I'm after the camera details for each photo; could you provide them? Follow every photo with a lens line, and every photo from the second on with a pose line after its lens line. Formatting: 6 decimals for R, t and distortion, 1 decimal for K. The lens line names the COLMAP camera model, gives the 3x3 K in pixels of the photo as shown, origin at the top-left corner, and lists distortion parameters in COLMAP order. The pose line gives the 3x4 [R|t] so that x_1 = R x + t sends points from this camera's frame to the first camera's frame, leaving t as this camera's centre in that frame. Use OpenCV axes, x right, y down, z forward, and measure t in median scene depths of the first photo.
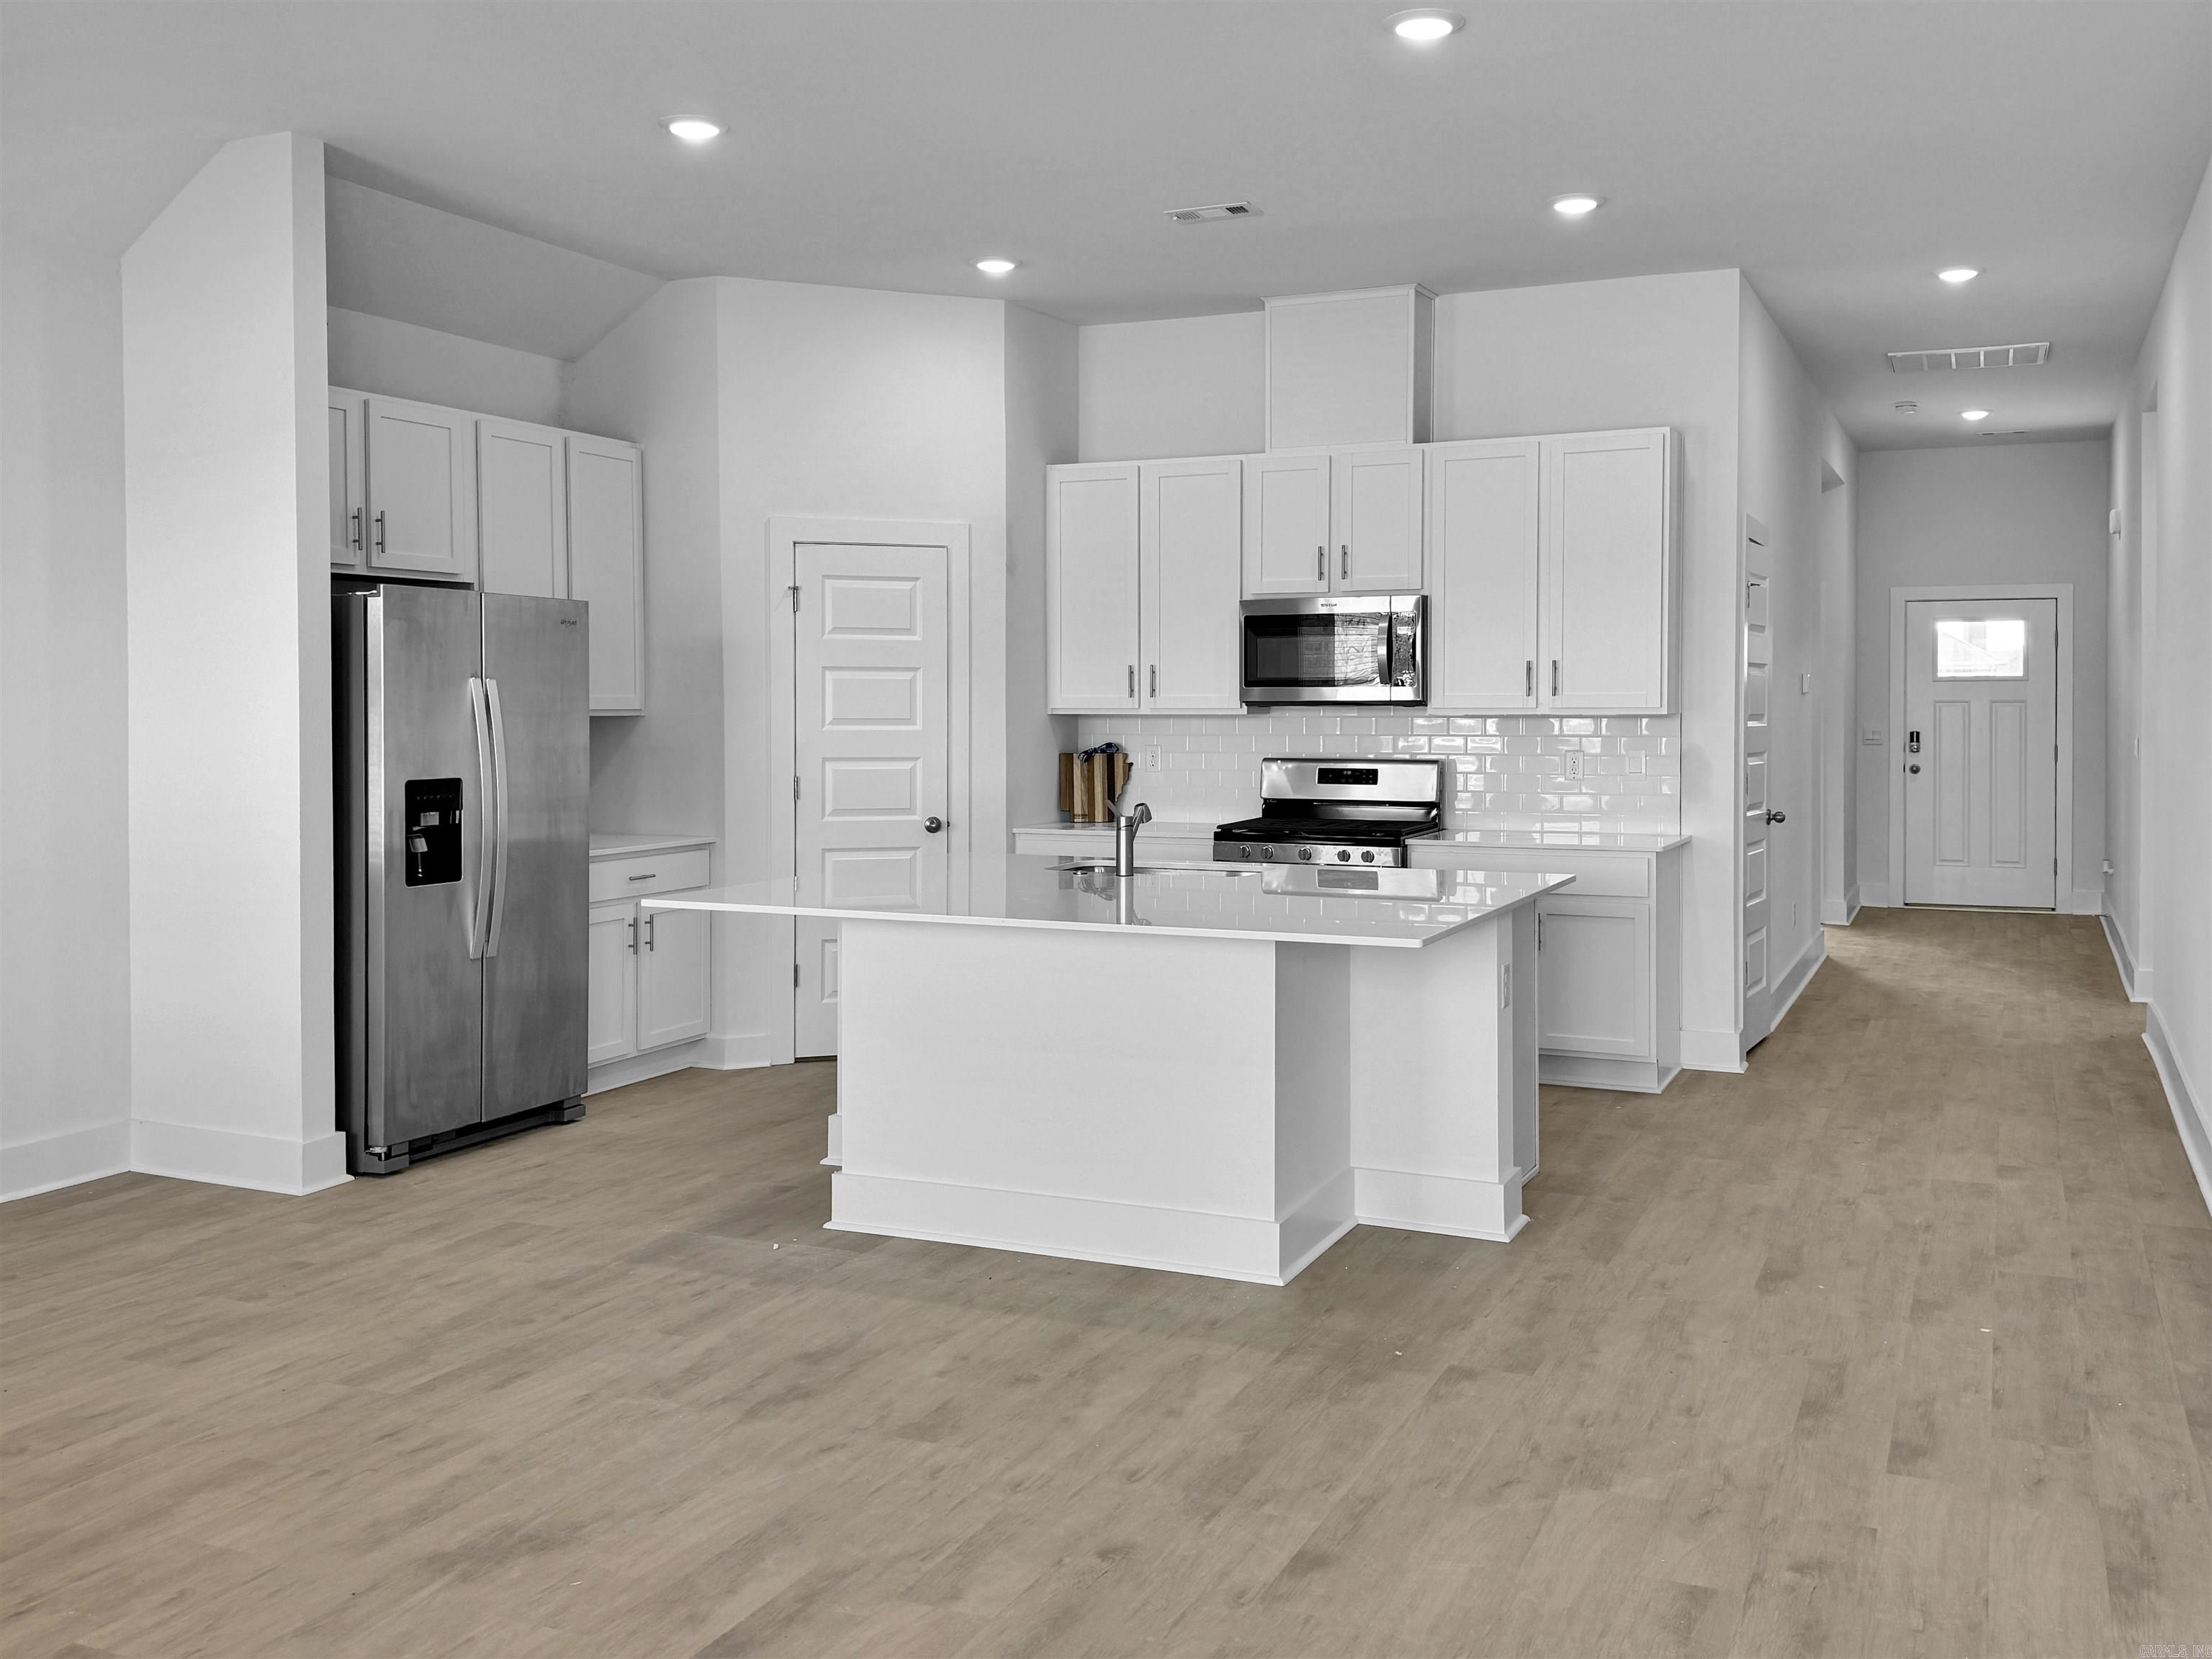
lens RADIAL K [[1961.0, 0, 1145.6], [0, 1961.0, 754.9], [0, 0, 1]] dist [0.118106, -0.160367]
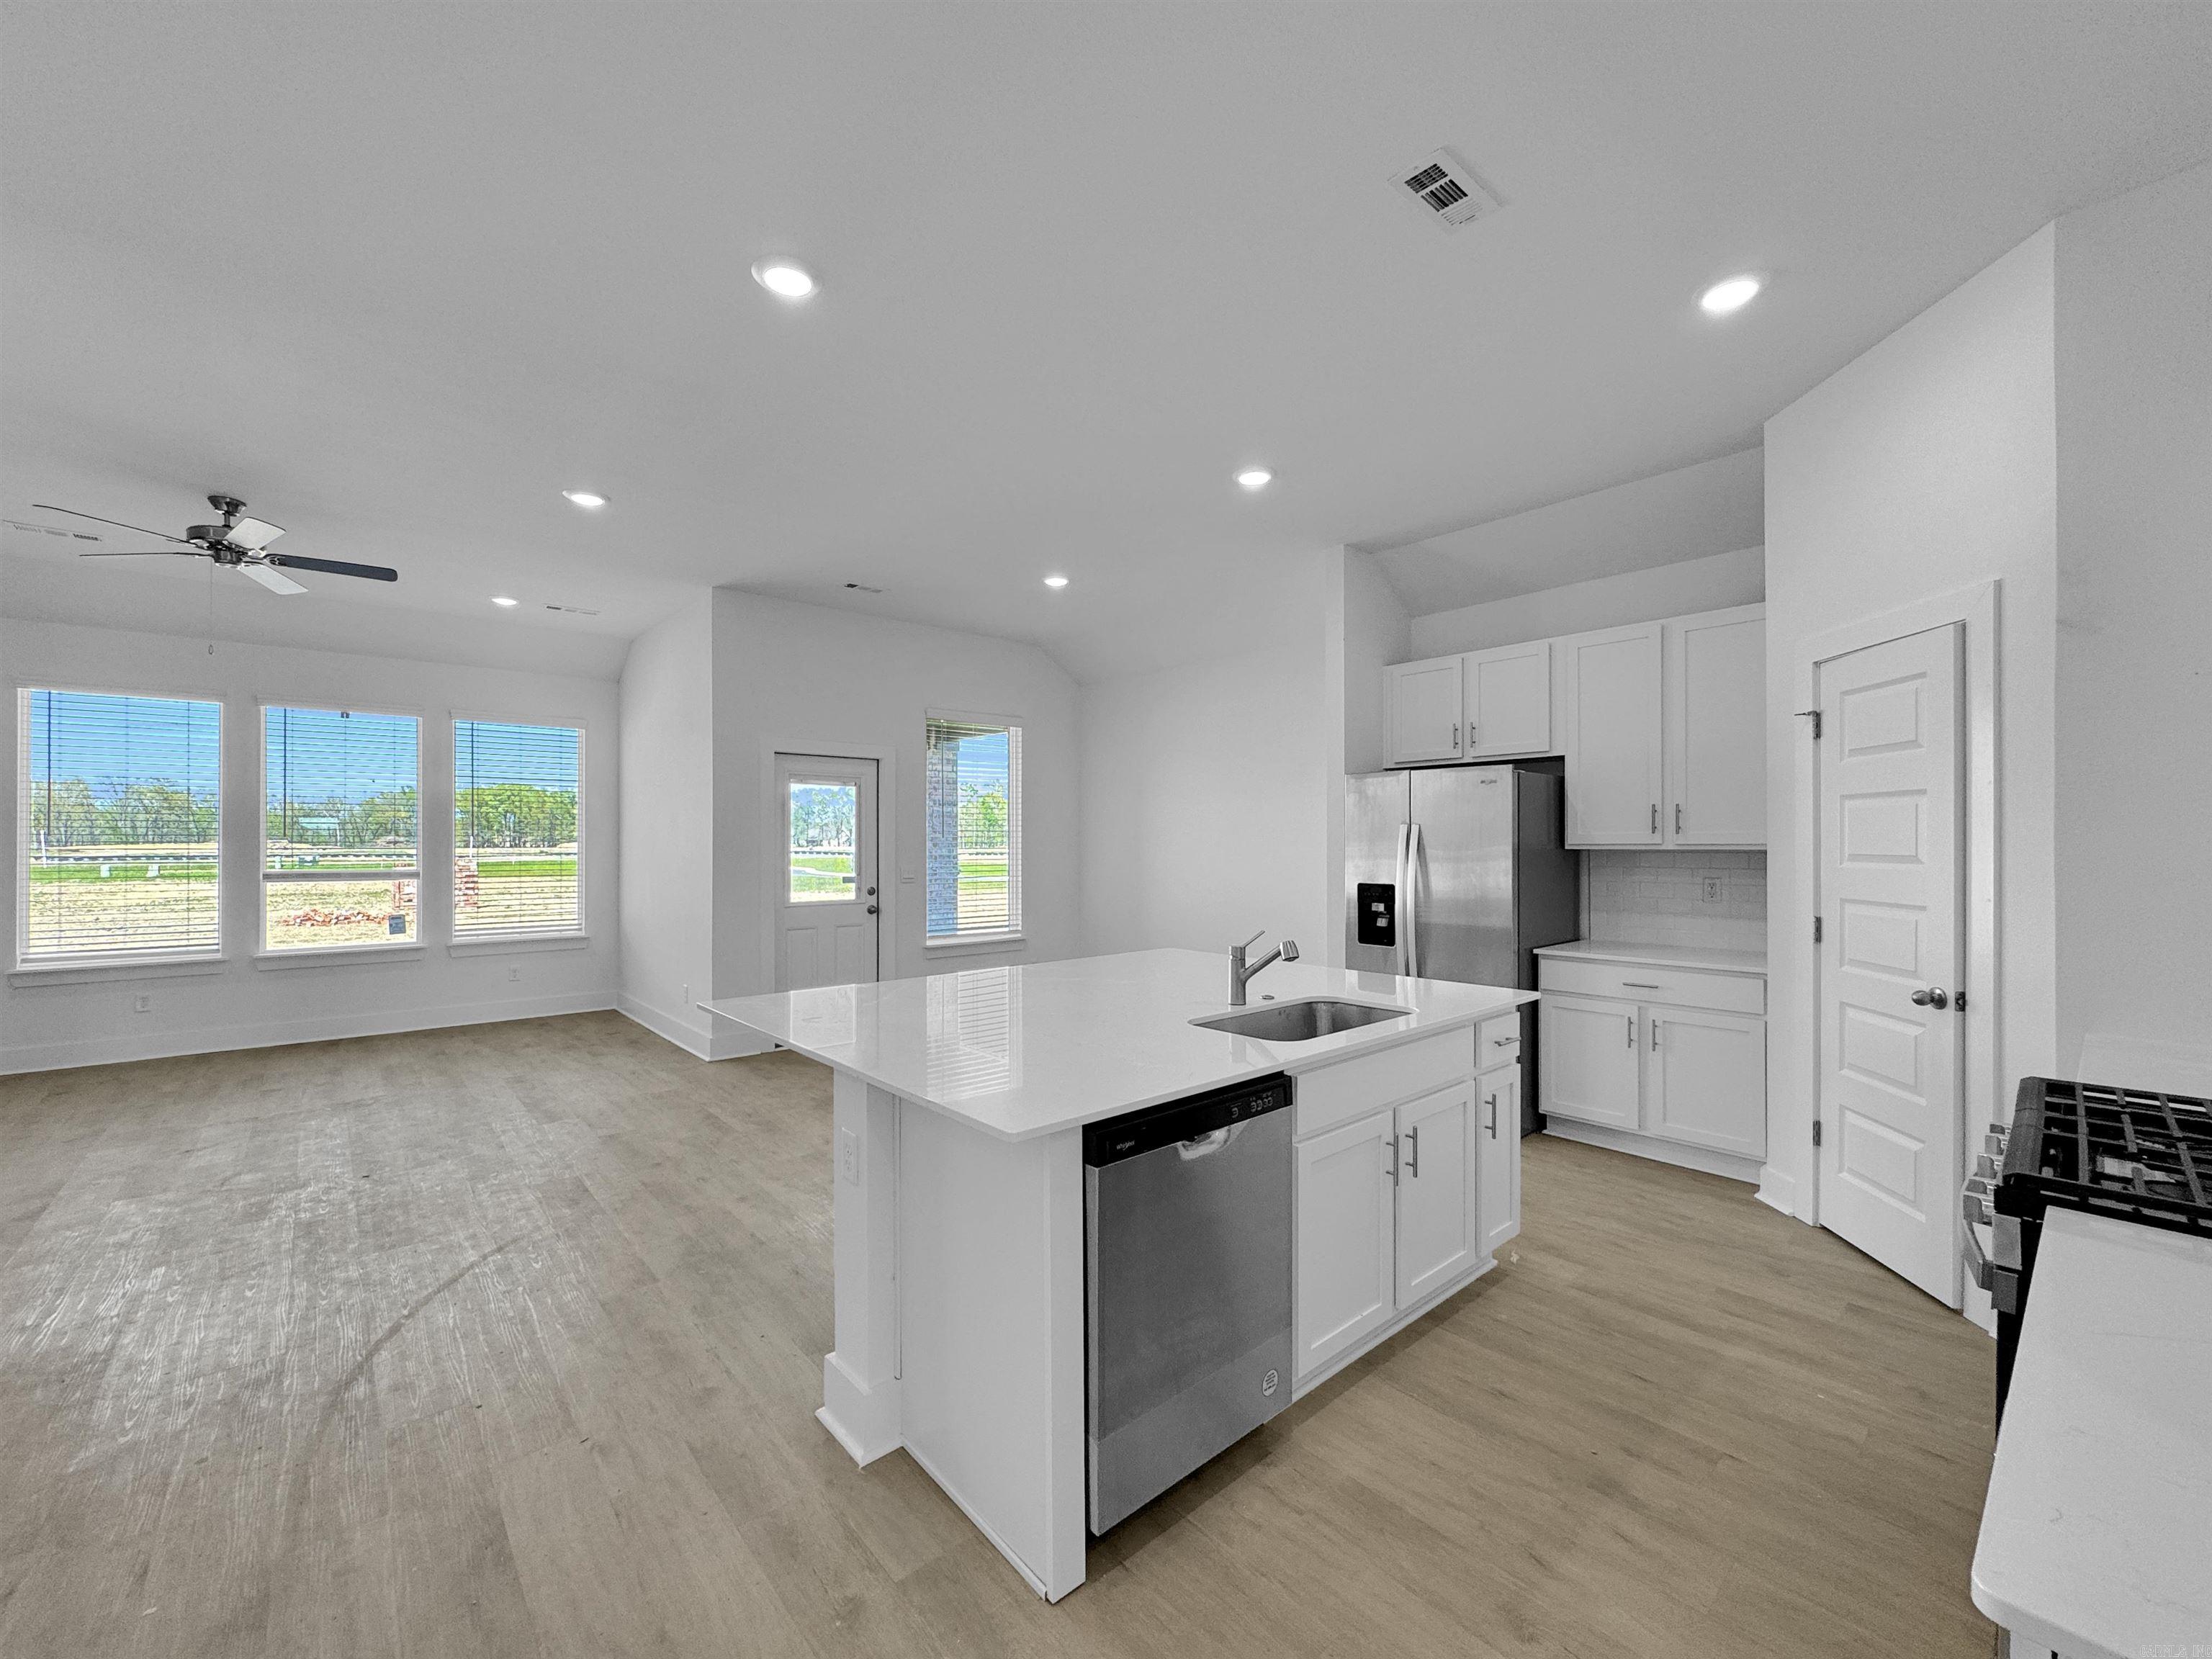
lens RADIAL K [[887.3, 0, 1111.3], [0, 887.3, 841.5], [0, 0, 1]] dist [-0.002584, -0.000200]
pose [[-0.420522, -0.000888, -0.907282, 0.381880], [-0.024184, 0.999655, 0.010230, -0.023130], [0.906960, 0.026243, -0.420399, 0.984429]]
